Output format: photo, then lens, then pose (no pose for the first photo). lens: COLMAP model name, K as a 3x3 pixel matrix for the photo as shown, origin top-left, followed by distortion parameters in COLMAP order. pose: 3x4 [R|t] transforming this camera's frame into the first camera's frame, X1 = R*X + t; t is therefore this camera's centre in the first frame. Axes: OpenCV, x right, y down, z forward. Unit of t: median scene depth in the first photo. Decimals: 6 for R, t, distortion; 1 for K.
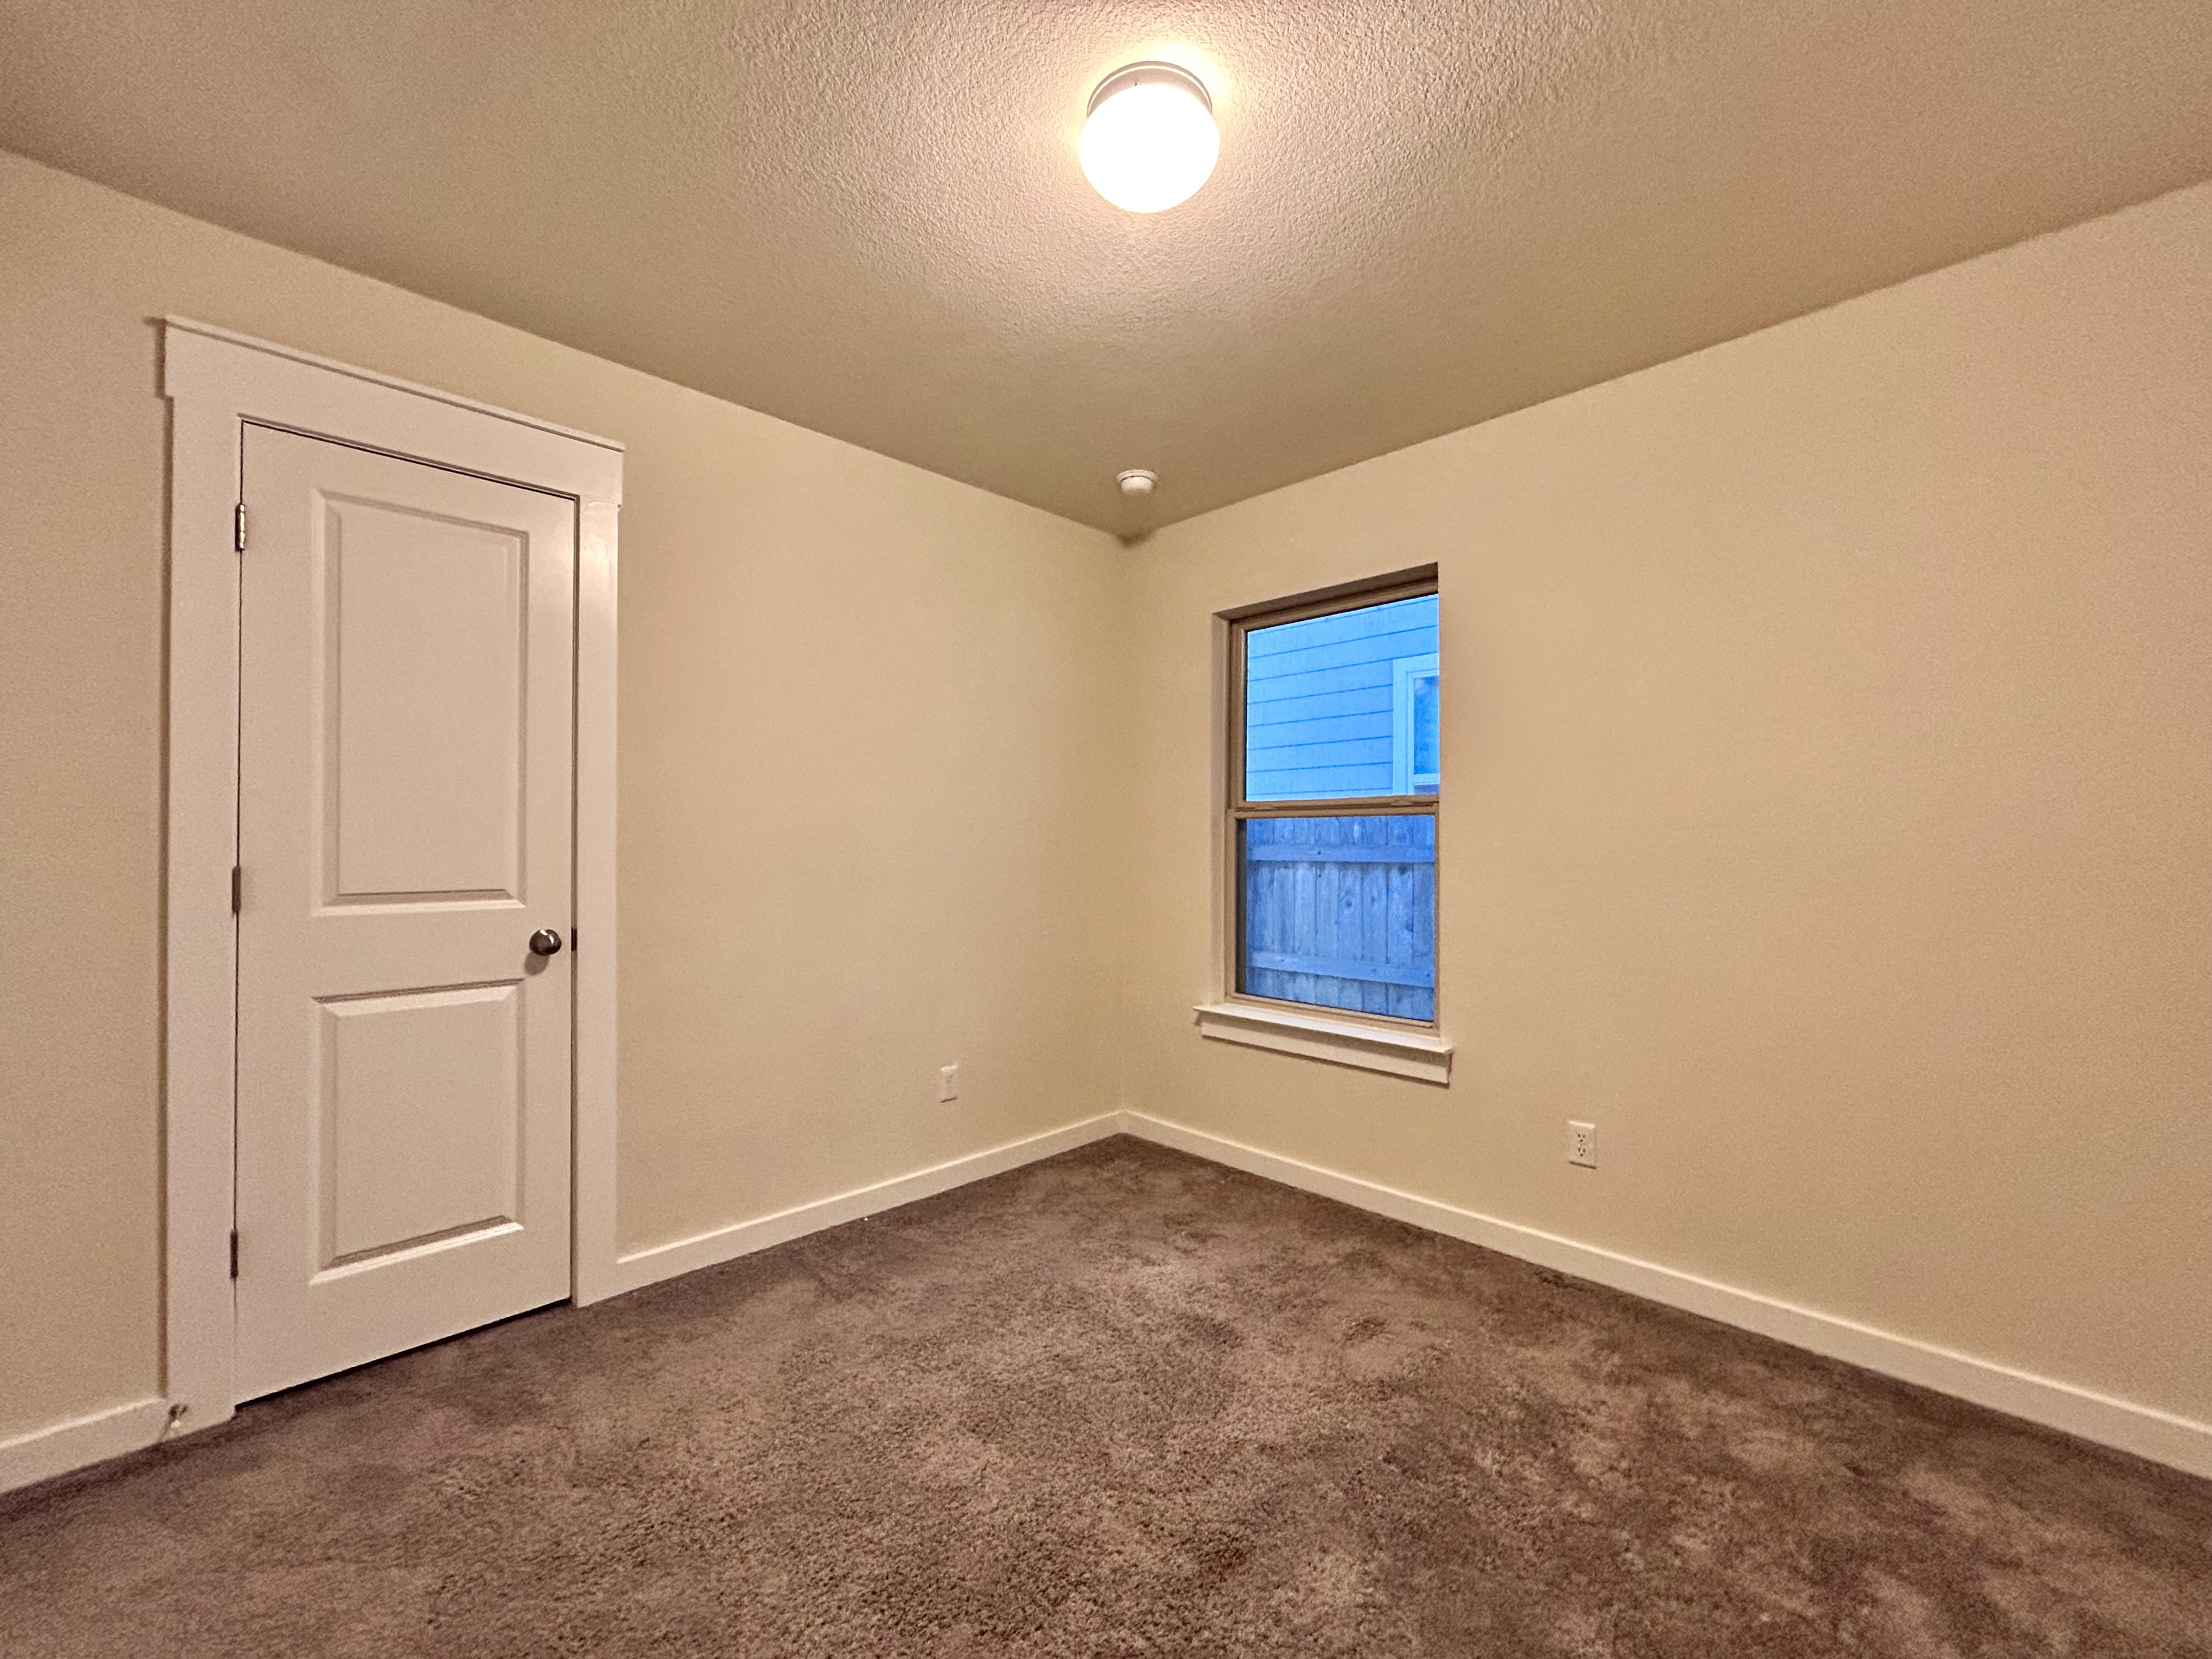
lens RADIAL K [[893.6, 0, 1106.1], [0, 893.6, 834.5], [0, 0, 1]] dist [-0.001129, 0.000009]
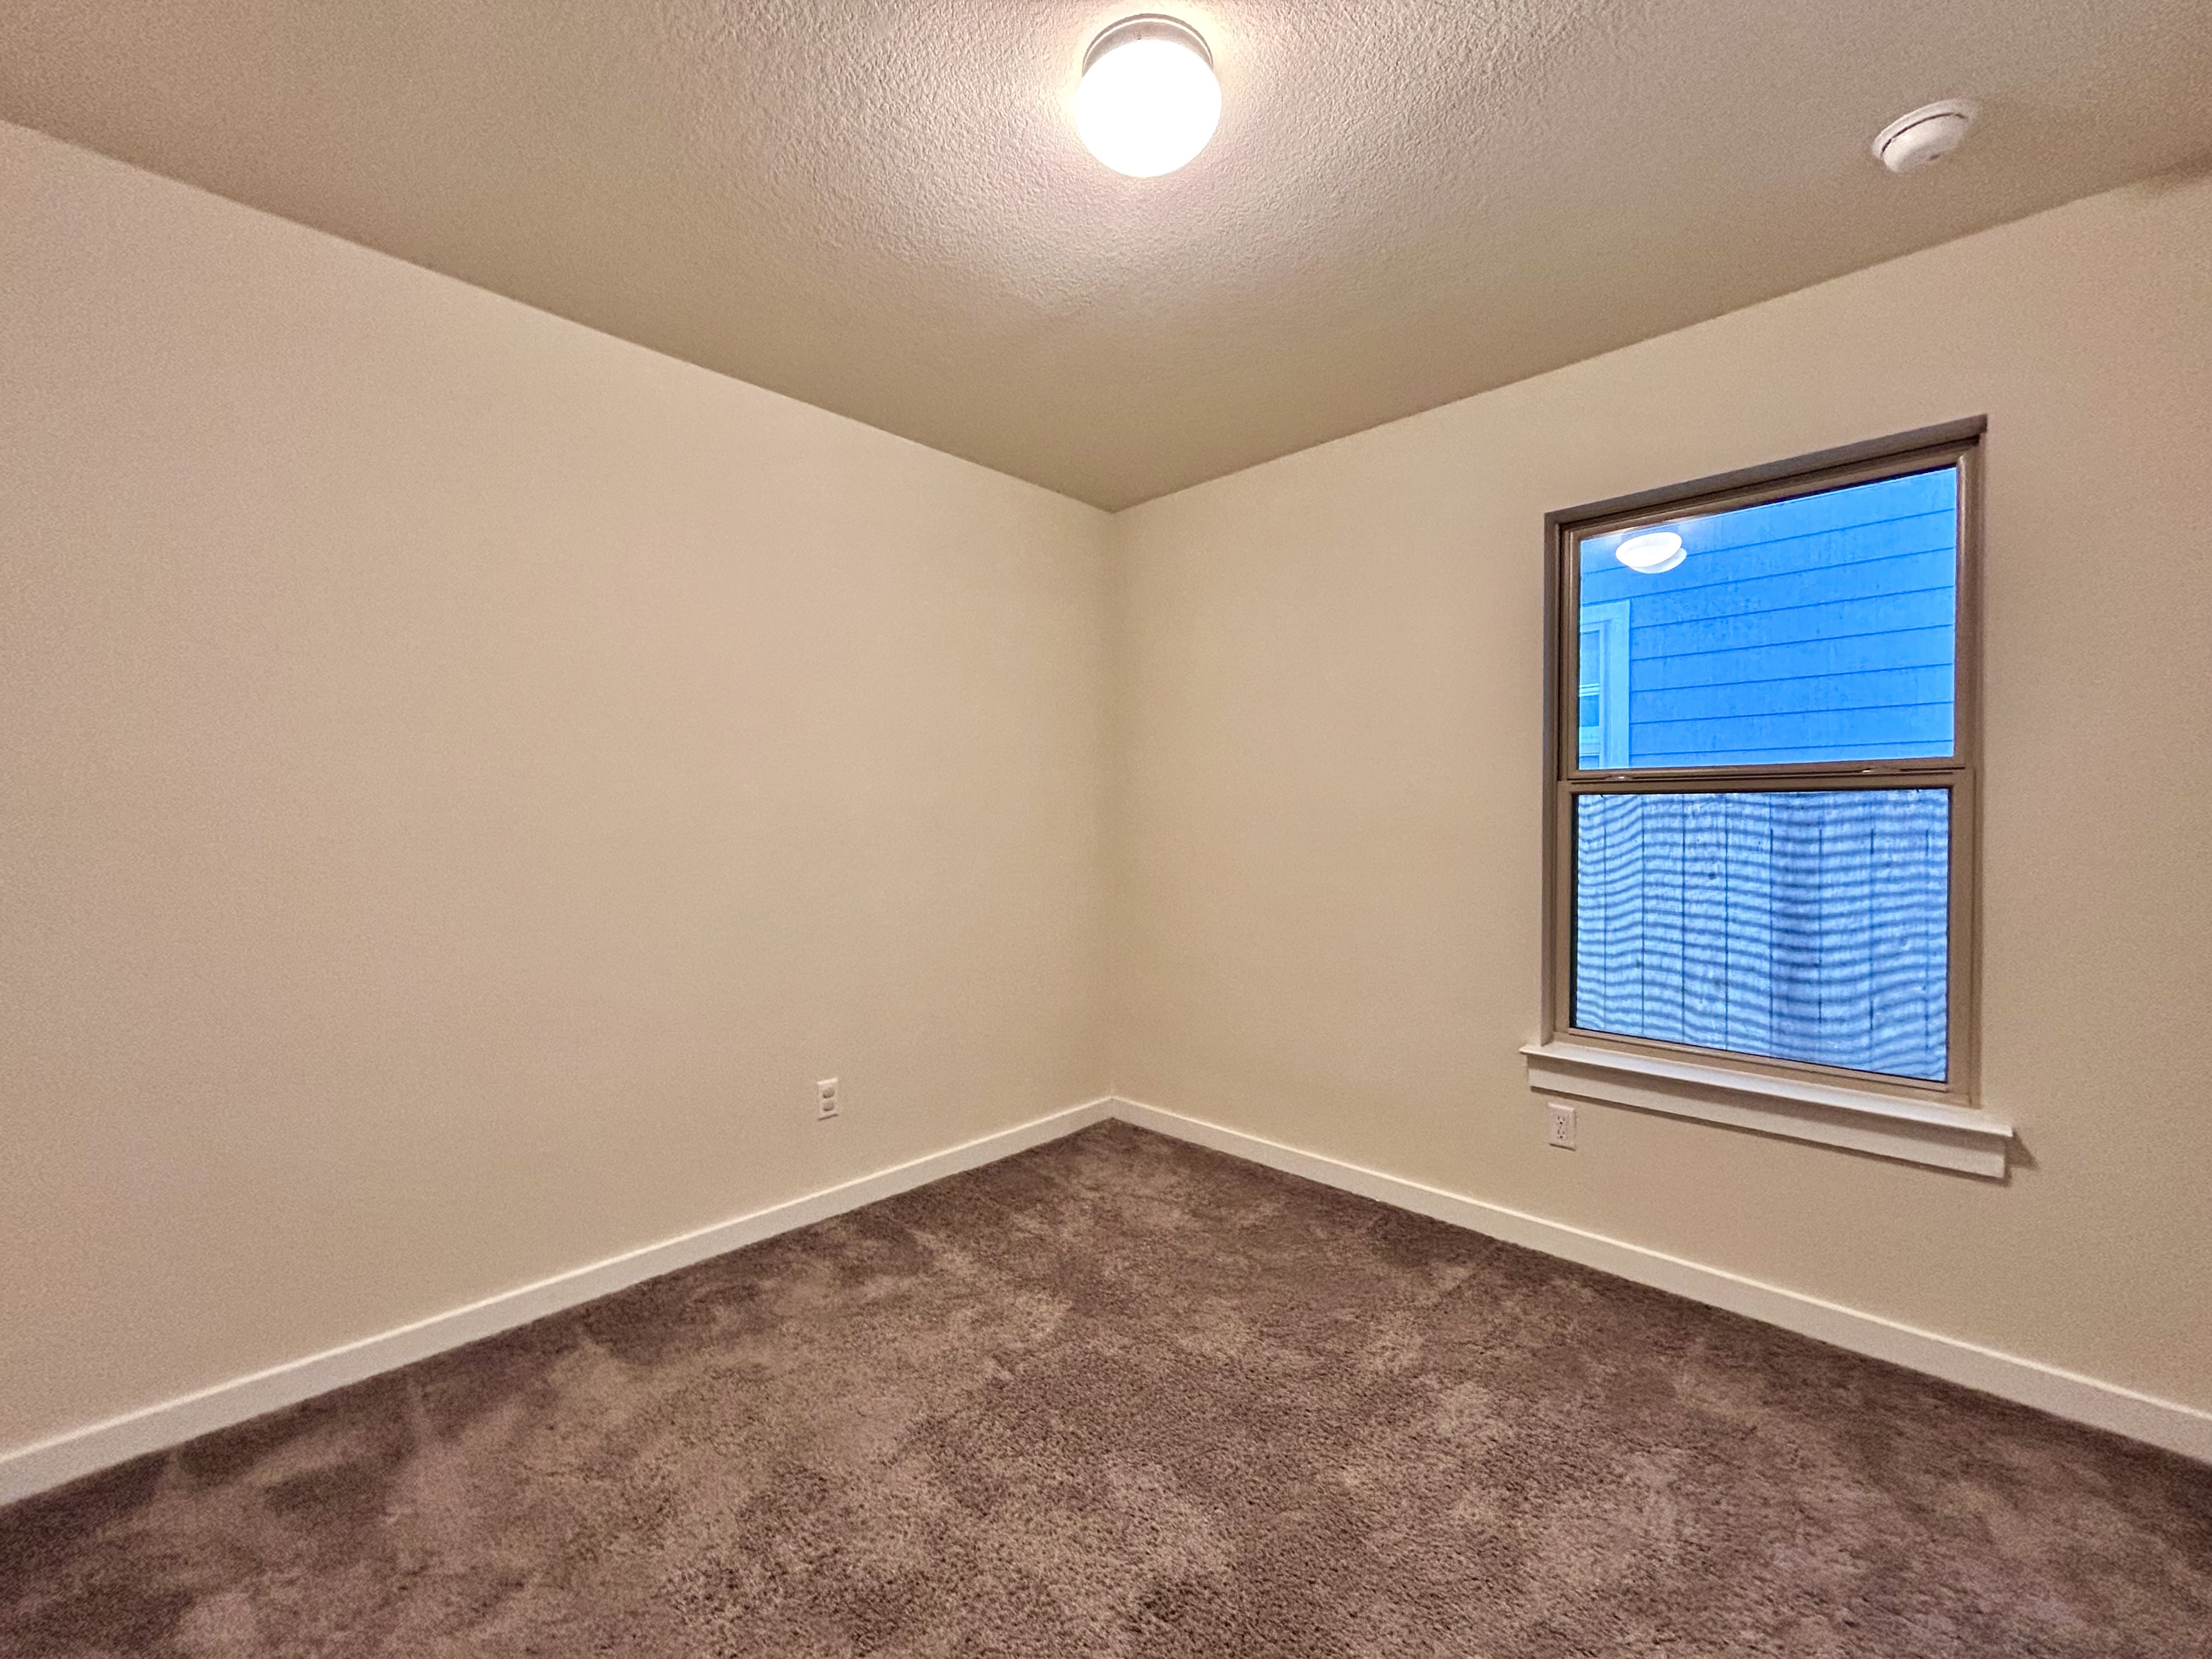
lens RADIAL K [[893.6, 0, 1106.1], [0, 893.6, 834.5], [0, 0, 1]] dist [-0.001129, 0.000009]
pose [[0.999607, 0.005476, 0.027485, -0.197699], [-0.006003, 0.999800, 0.019098, 0.003871], [-0.027375, -0.019256, 0.999440, 0.208430]]
